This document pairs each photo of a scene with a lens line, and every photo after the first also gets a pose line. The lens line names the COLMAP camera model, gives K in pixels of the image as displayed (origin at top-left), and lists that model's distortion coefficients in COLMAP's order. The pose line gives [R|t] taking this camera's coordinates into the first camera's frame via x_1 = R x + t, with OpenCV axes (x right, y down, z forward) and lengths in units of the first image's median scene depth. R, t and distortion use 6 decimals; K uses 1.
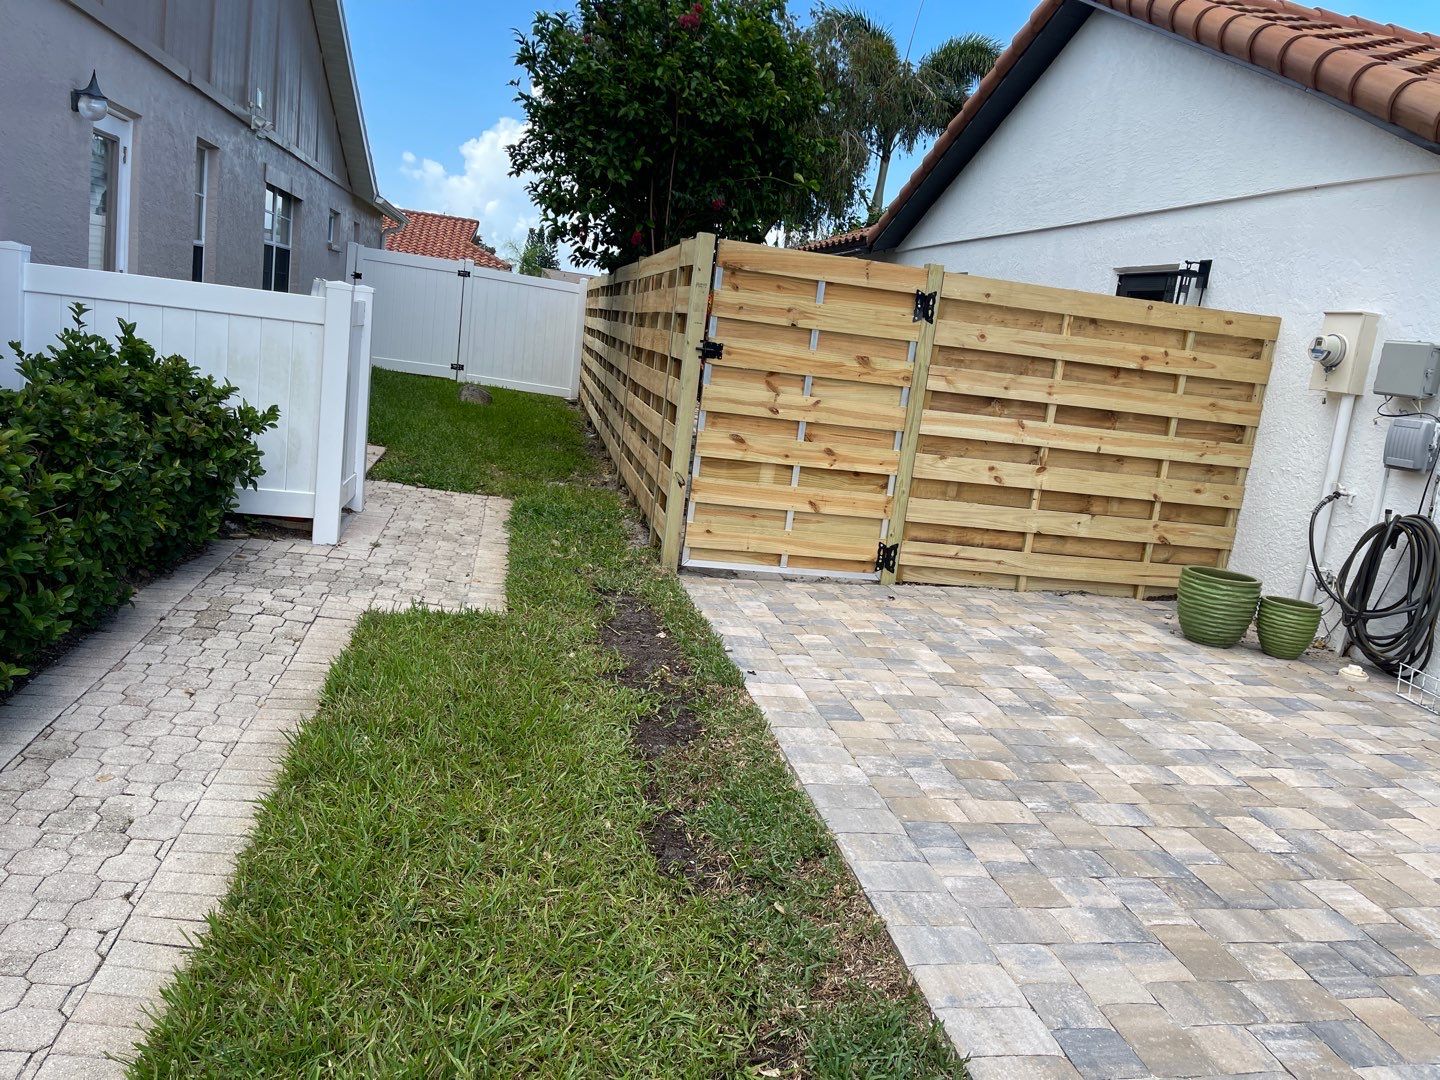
lens RADIAL K [[1115.1, 0, 721.6], [0, 1115.1, 534.8], [0, 0, 1]] dist [0.057636, -0.062394]
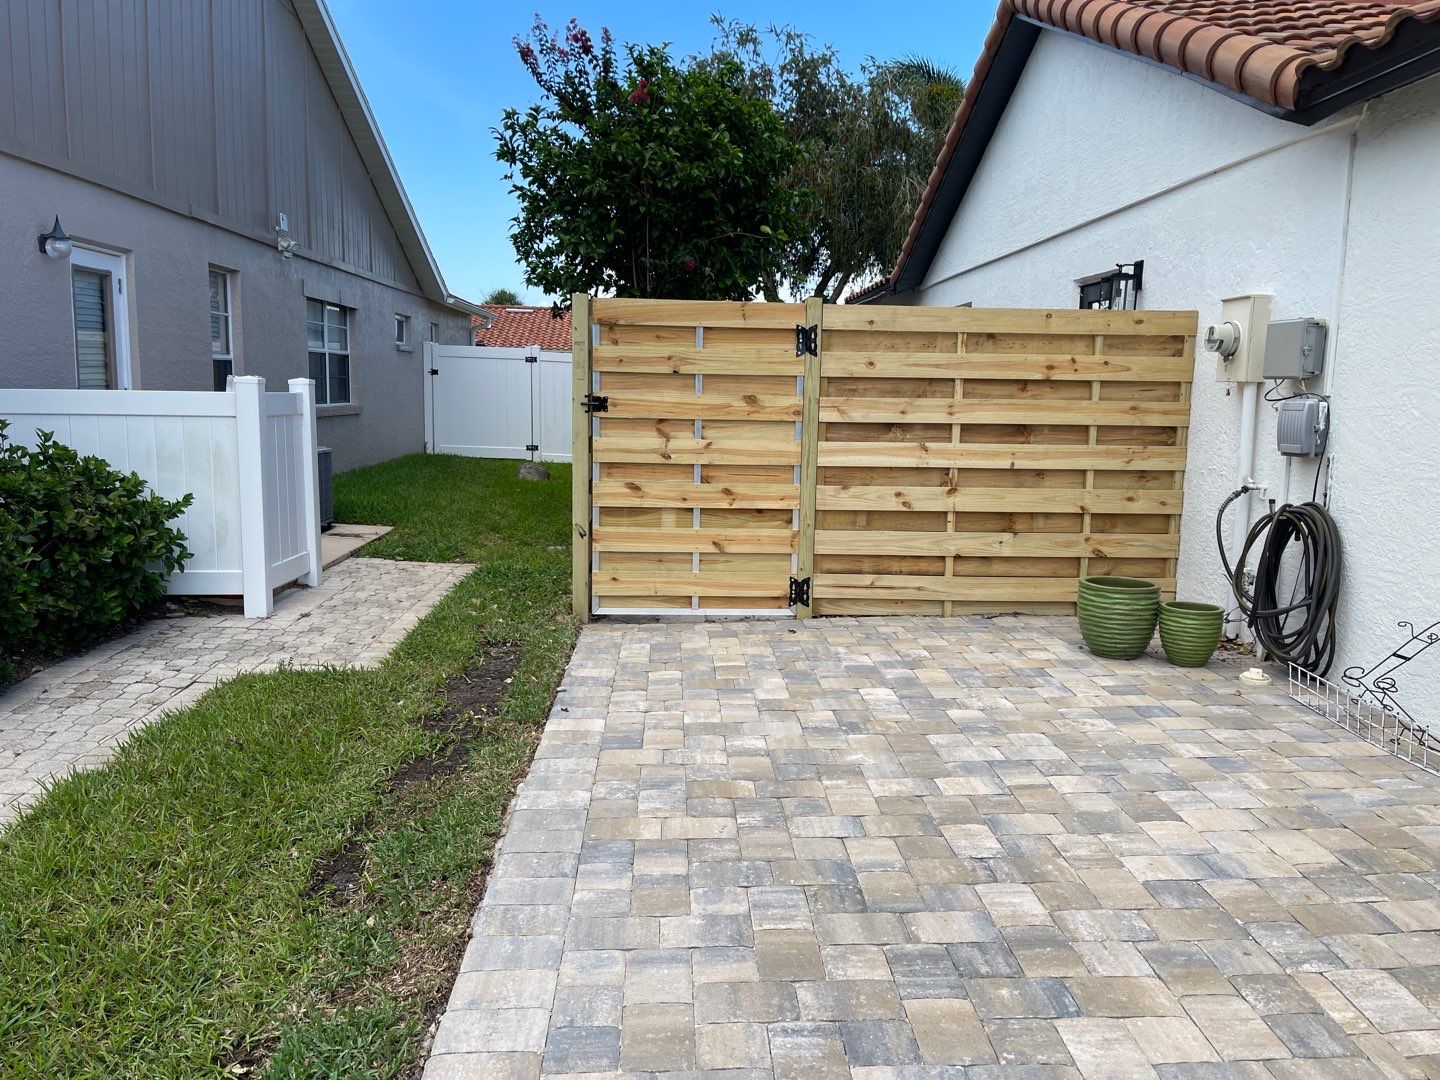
lens RADIAL K [[1115.1, 0, 722.6], [0, 1115.1, 542.7], [0, 0, 1]] dist [0.057636, -0.062394]
pose [[0.983480, -0.081415, -0.161673, 0.260247], [0.072995, 0.995681, -0.057364, 0.030412], [0.165645, 0.044615, 0.985176, 0.005516]]
